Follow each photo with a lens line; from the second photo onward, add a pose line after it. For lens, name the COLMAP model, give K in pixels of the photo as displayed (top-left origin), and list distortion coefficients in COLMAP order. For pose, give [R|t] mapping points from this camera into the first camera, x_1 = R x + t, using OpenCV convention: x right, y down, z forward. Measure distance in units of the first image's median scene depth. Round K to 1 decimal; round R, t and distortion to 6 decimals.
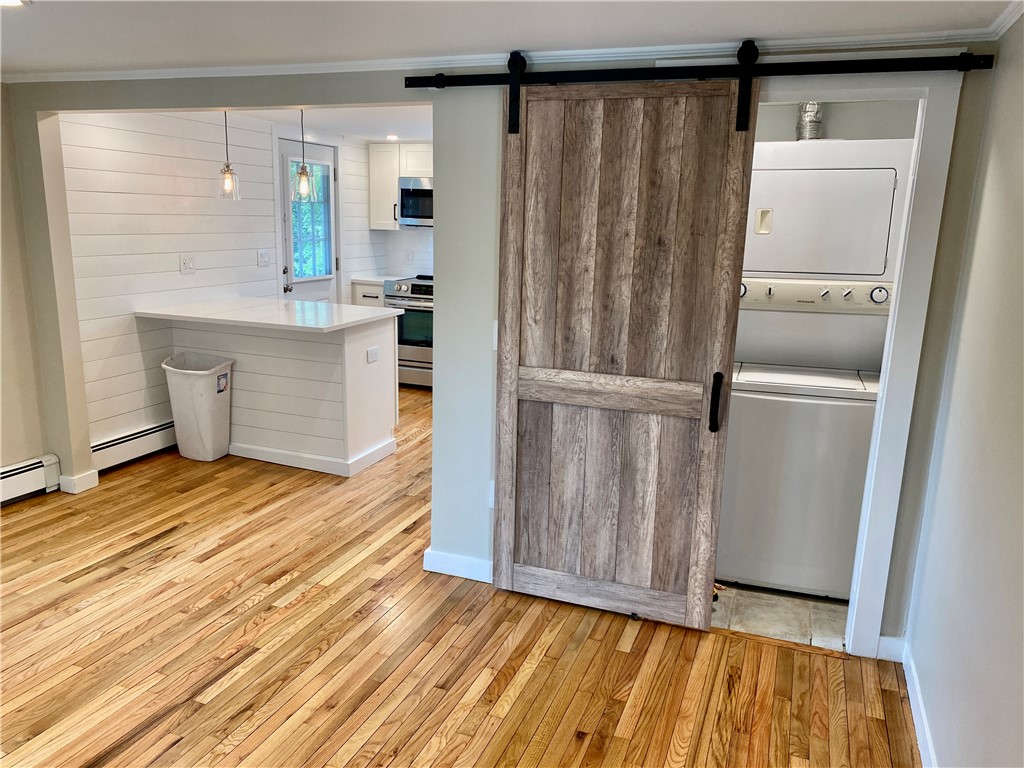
lens RADIAL K [[777.3, 0, 502.3], [0, 777.3, 395.6], [0, 0, 1]] dist [0.014334, -0.003401]
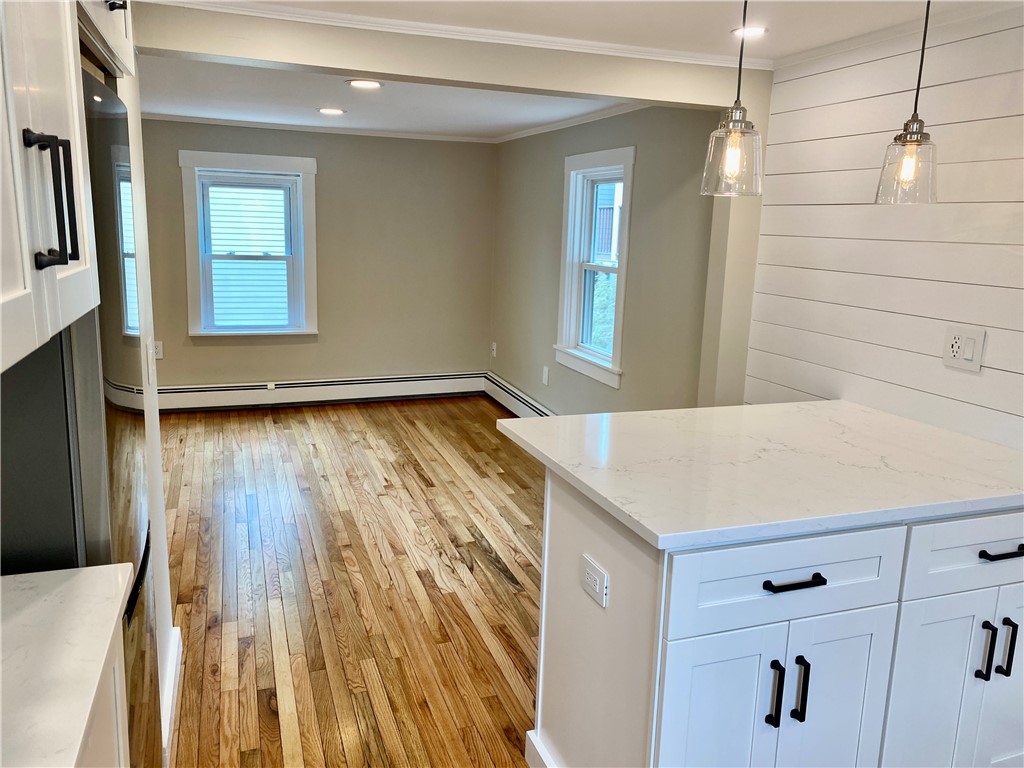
lens RADIAL K [[782.8, 0, 526.8], [0, 782.8, 373.9], [0, 0, 1]] dist [0.050568, -0.072267]
pose [[-0.745996, 0.073438, -0.661889, 0.170013], [-0.202444, 0.921856, 0.330450, -0.429992], [0.634434, 0.380510, -0.672834, 1.934882]]
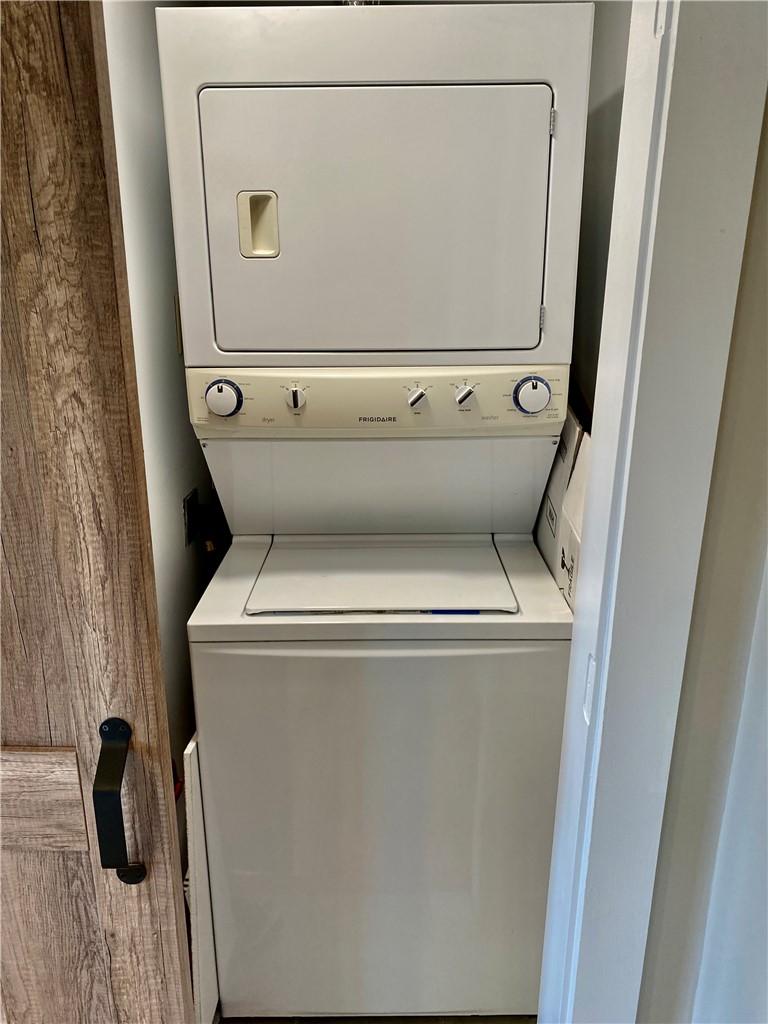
lens RADIAL K [[780.3, 0, 384.0], [0, 780.3, 512.0], [0, 0, 1]] dist [0.052121, -0.059759]
pose [[0.942192, -0.124337, 0.311150, 0.273059], [0.094327, 0.989472, 0.109765, -0.125583], [-0.321522, -0.074070, 0.944001, 0.636378]]
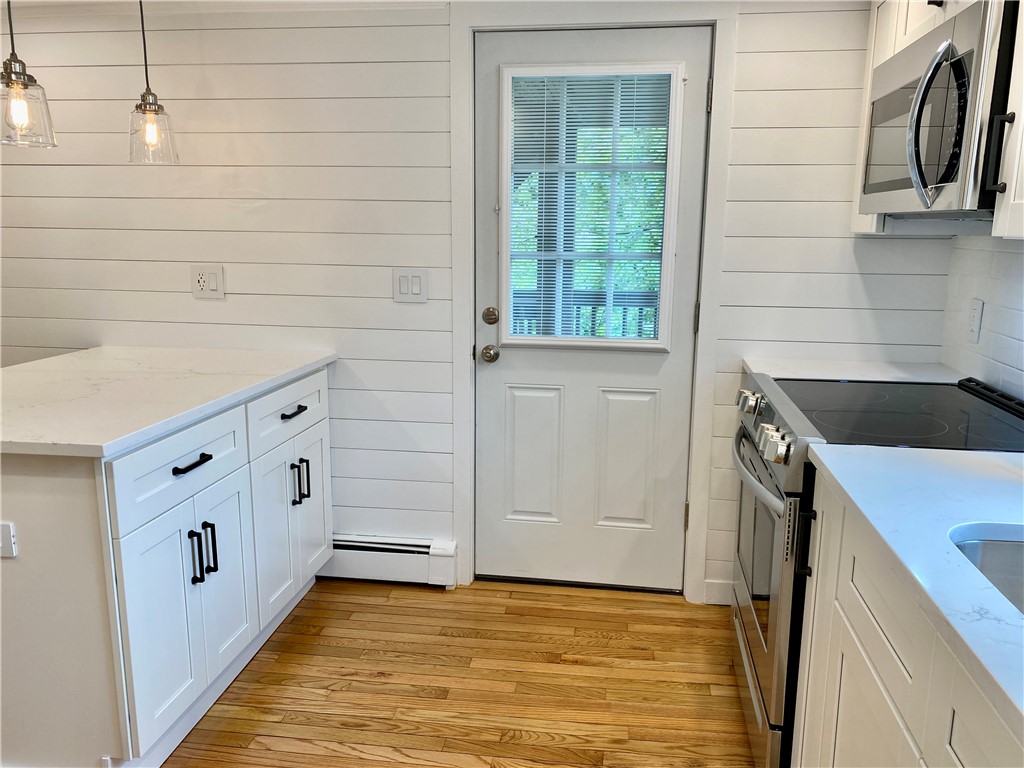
lens RADIAL K [[768.0, 0, 512.0], [0, 768.0, 384.0], [0, 0, 1]] dist [0.000125, -0.001851]
pose [[0.207833, 0.170661, -0.963162, 0.362081], [-0.225906, 0.966417, 0.122491, -0.362843], [0.951720, 0.192127, 0.239407, 1.830522]]
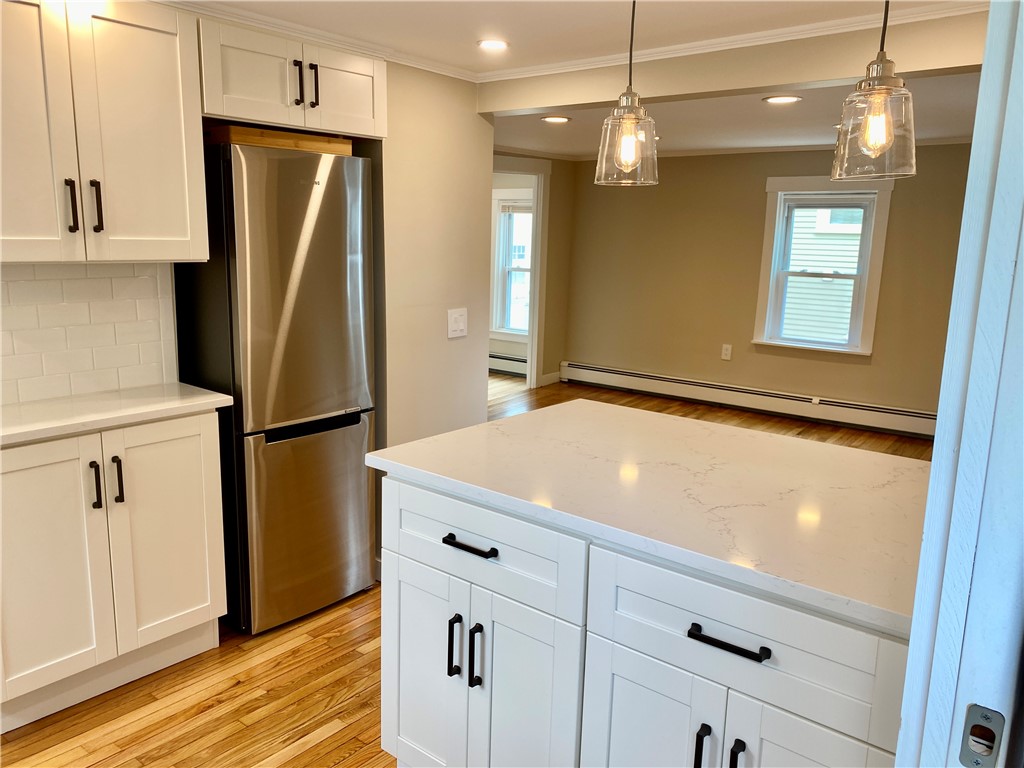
lens RADIAL K [[780.3, 0, 510.2], [0, 780.3, 379.4], [0, 0, 1]] dist [0.052121, -0.059759]
pose [[-0.948550, -0.107185, 0.297934, -0.506192], [0.022676, 0.915547, 0.401572, -0.496487], [-0.315815, 0.387667, -0.866011, 2.182868]]
